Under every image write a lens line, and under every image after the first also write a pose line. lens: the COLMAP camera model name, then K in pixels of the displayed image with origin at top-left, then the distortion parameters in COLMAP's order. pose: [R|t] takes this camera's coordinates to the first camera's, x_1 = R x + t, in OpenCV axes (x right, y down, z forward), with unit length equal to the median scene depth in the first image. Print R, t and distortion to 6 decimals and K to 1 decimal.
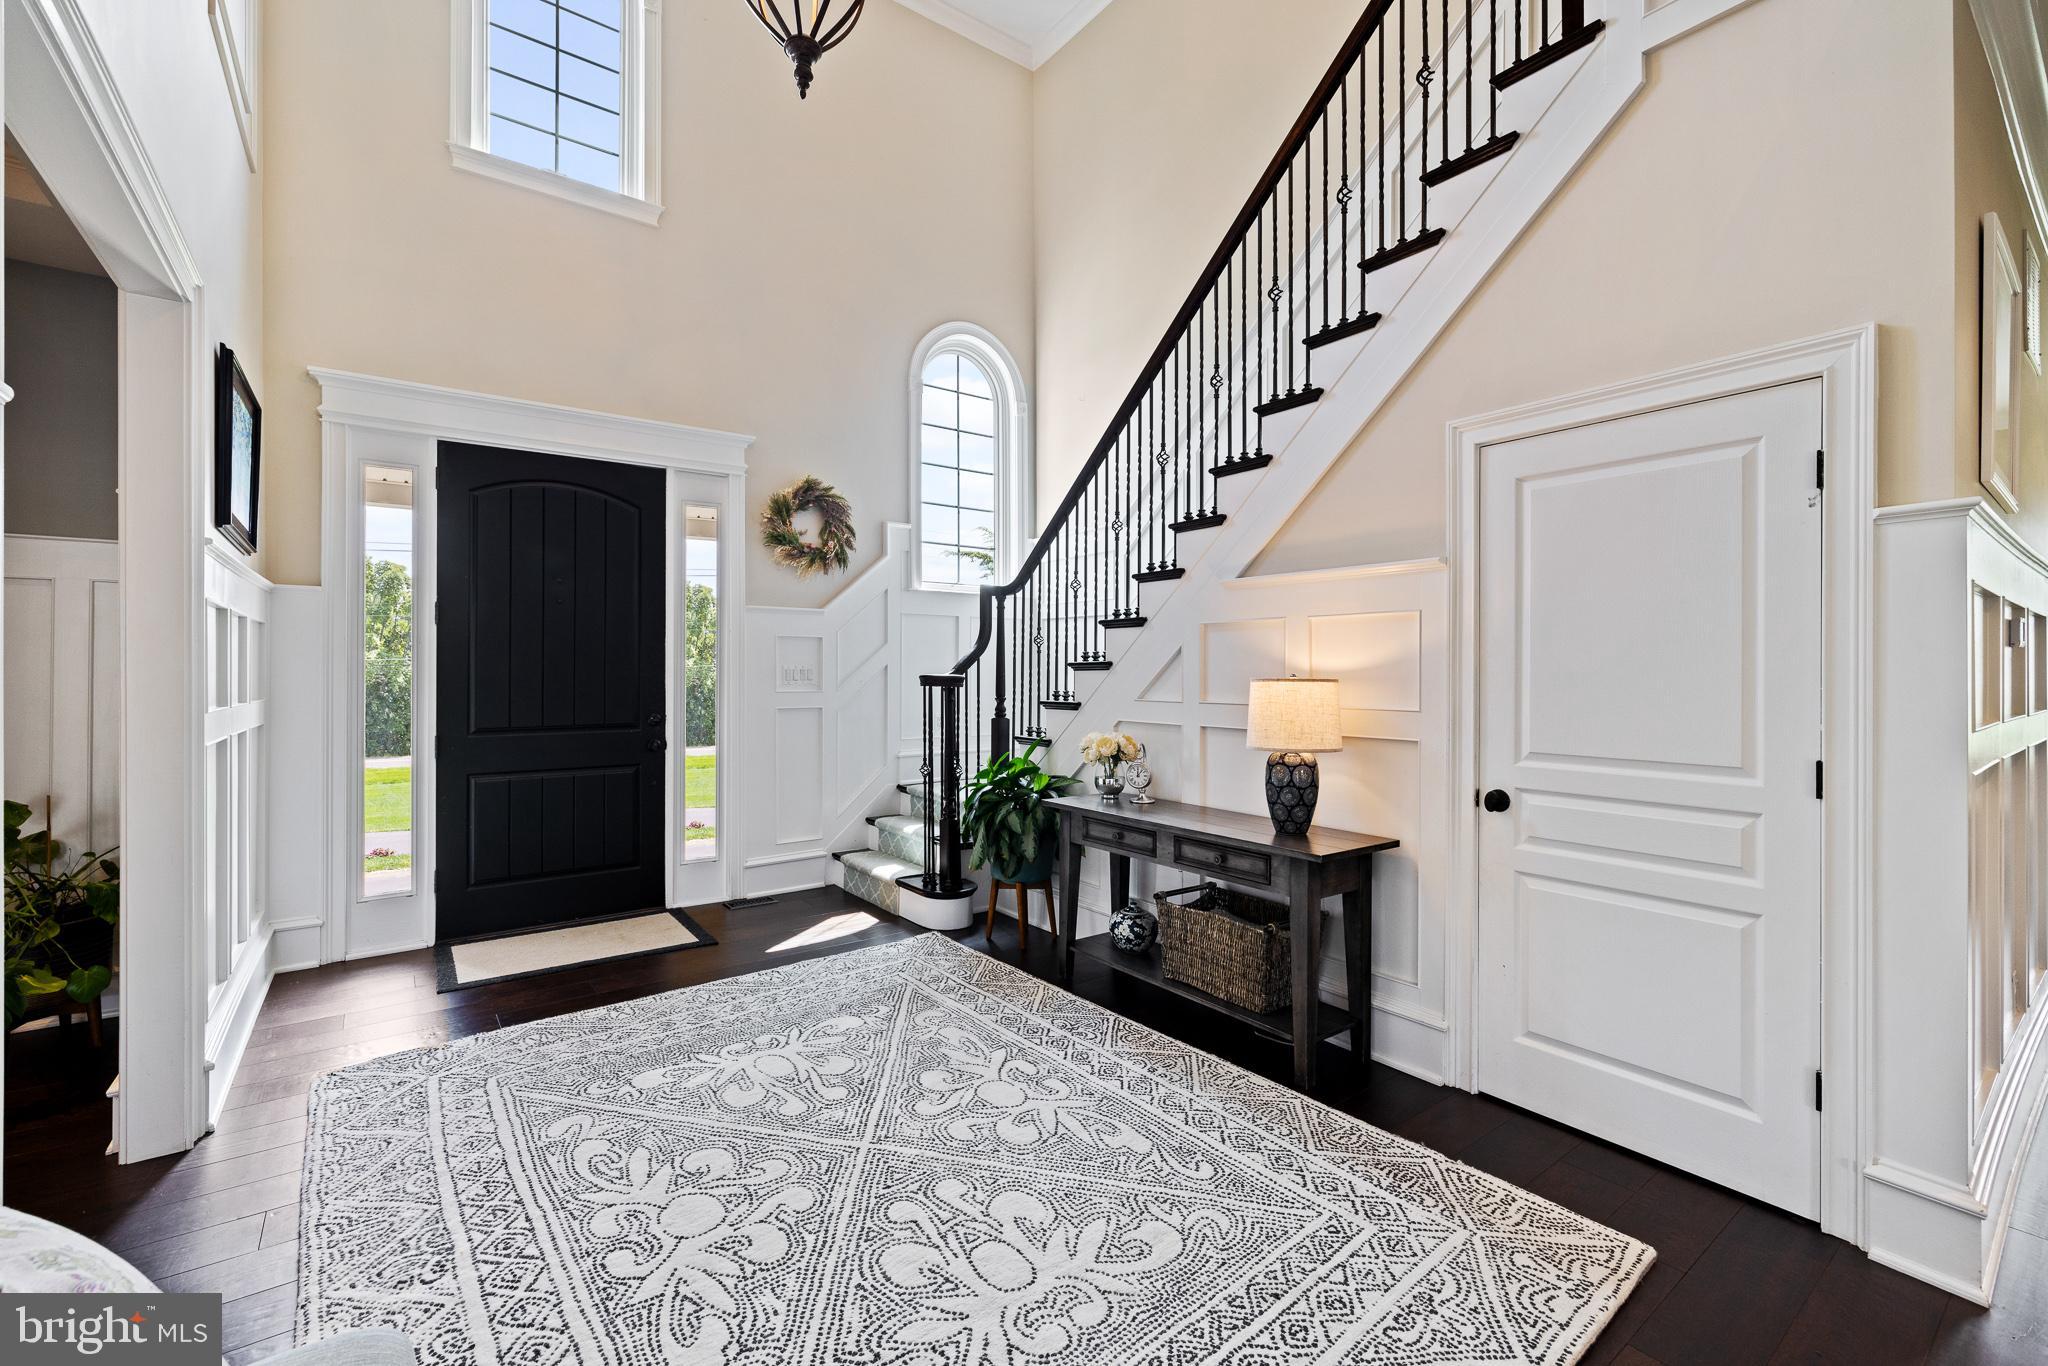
lens RADIAL K [[863.2, 0, 1031.2], [0, 863.2, 675.1], [0, 0, 1]] dist [-0.002908, 0.000835]
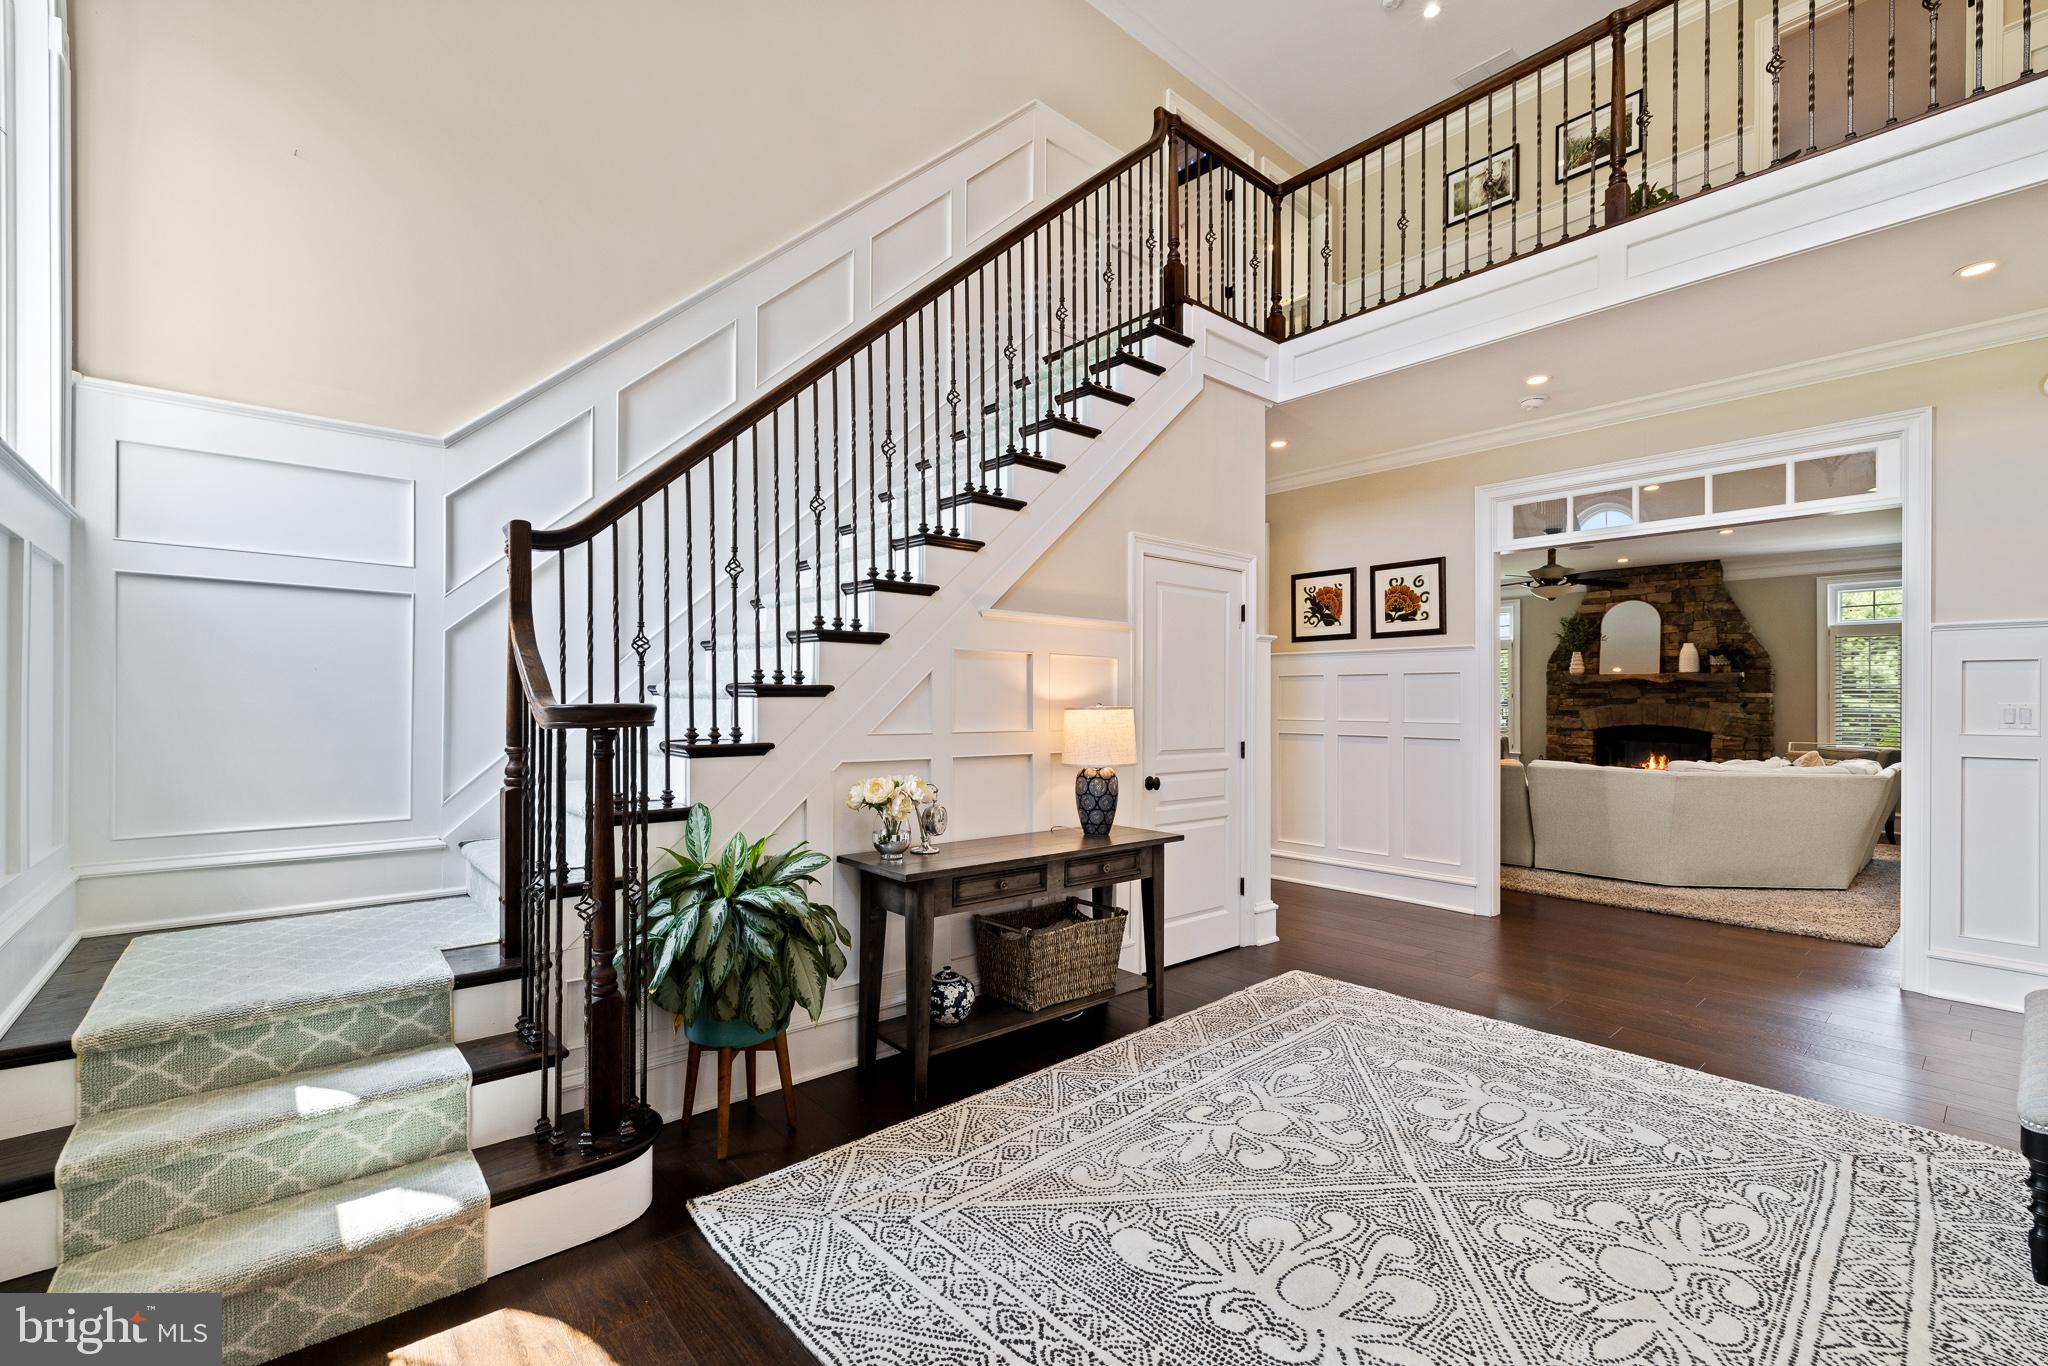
lens RADIAL K [[863.2, 0, 986.9], [0, 863.2, 697.7], [0, 0, 1]] dist [-0.002908, 0.000835]
pose [[-0.041914, 0.000220, 0.999121, -1.057875], [-0.002249, 0.999997, -0.000314, -0.008582], [-0.999119, -0.002260, -0.041913, 1.409748]]
